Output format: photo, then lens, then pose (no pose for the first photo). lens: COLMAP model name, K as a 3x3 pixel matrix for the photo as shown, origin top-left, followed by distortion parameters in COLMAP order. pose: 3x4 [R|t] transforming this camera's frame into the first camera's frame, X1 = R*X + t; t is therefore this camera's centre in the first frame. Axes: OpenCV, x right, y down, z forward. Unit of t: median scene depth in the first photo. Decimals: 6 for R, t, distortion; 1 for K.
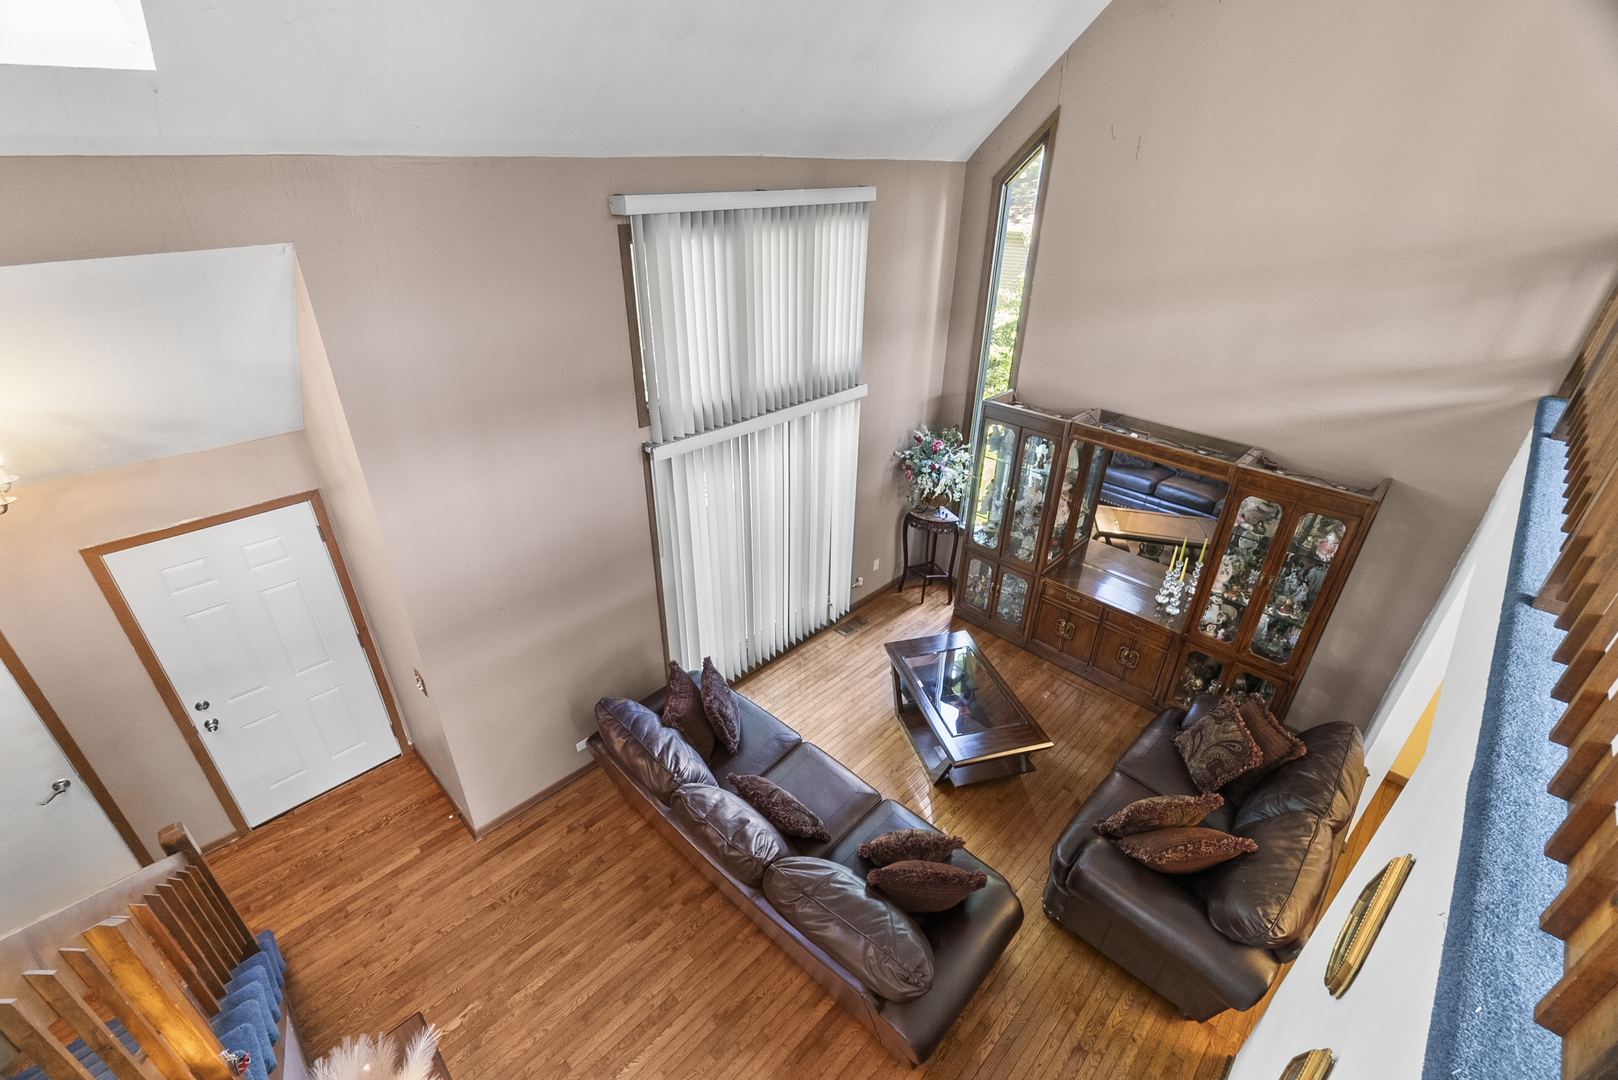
lens RADIAL K [[699.8, 0, 805.0], [0, 699.8, 533.9], [0, 0, 1]] dist [-0.011056, 0.000231]
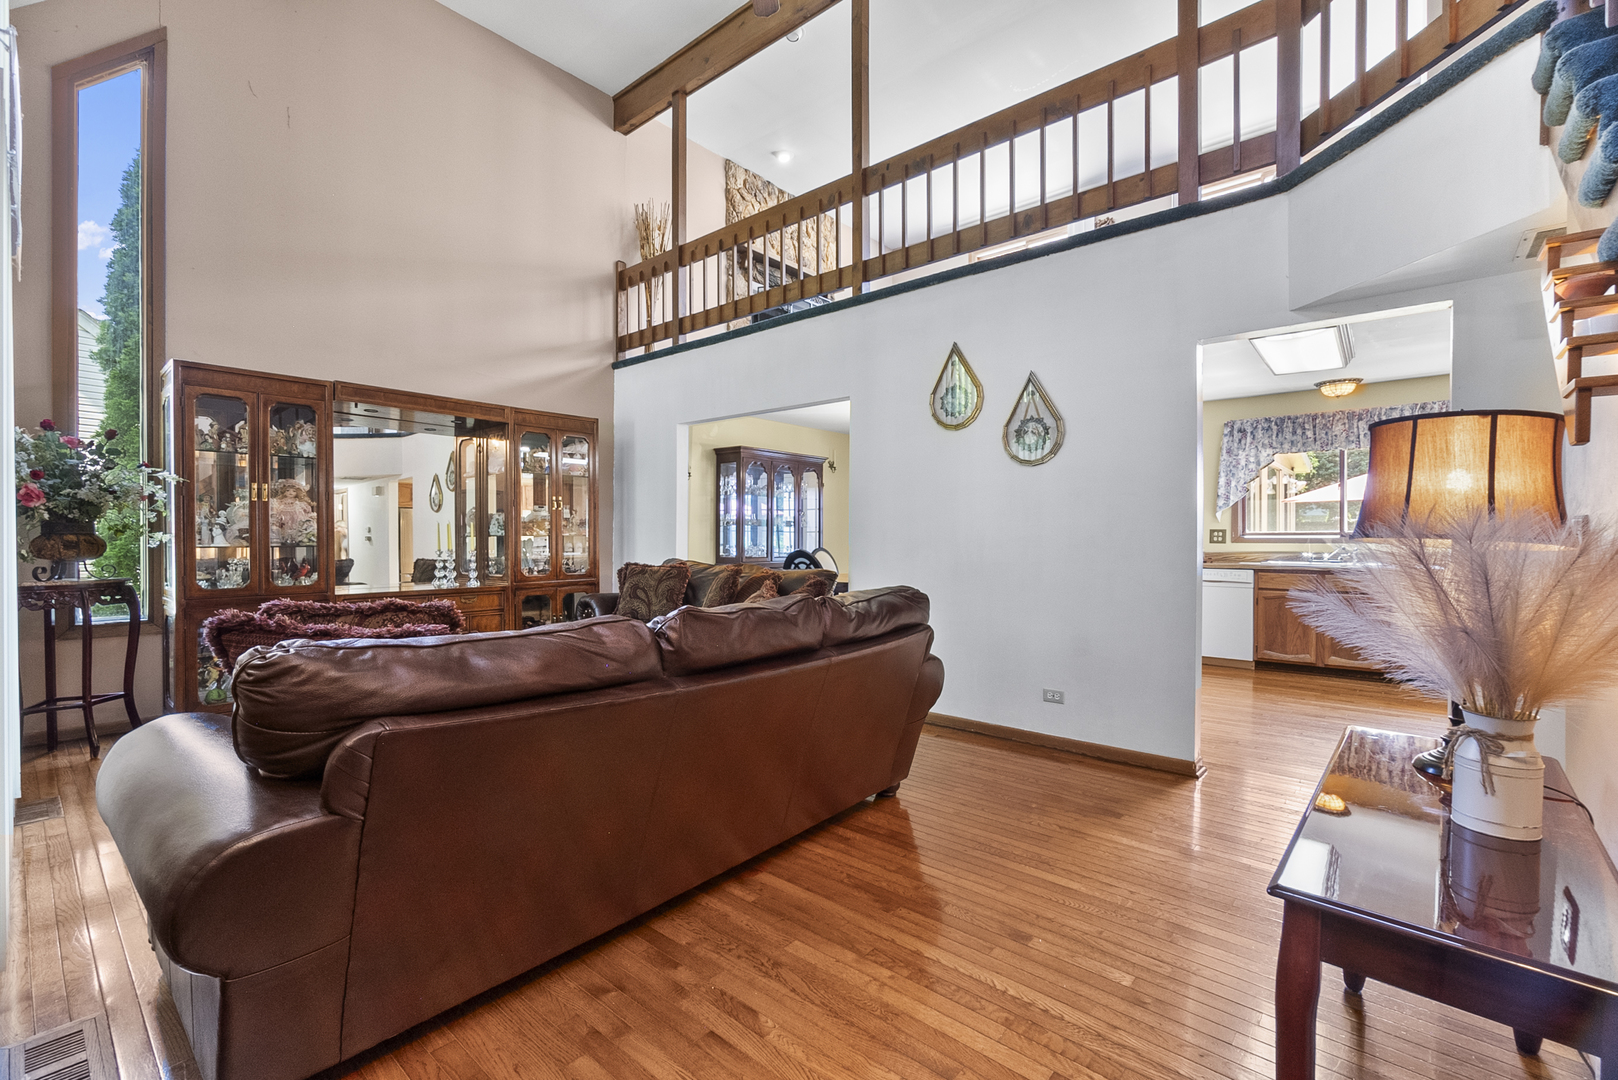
lens RADIAL K [[699.8, 0, 805.0], [0, 699.8, 533.9], [0, 0, 1]] dist [-0.011056, 0.000231]
pose [[-0.062284, -0.009950, 0.998009, -0.652296], [0.479211, 0.876848, 0.038648, 0.320175], [-0.875487, 0.480664, -0.049846, 0.848480]]
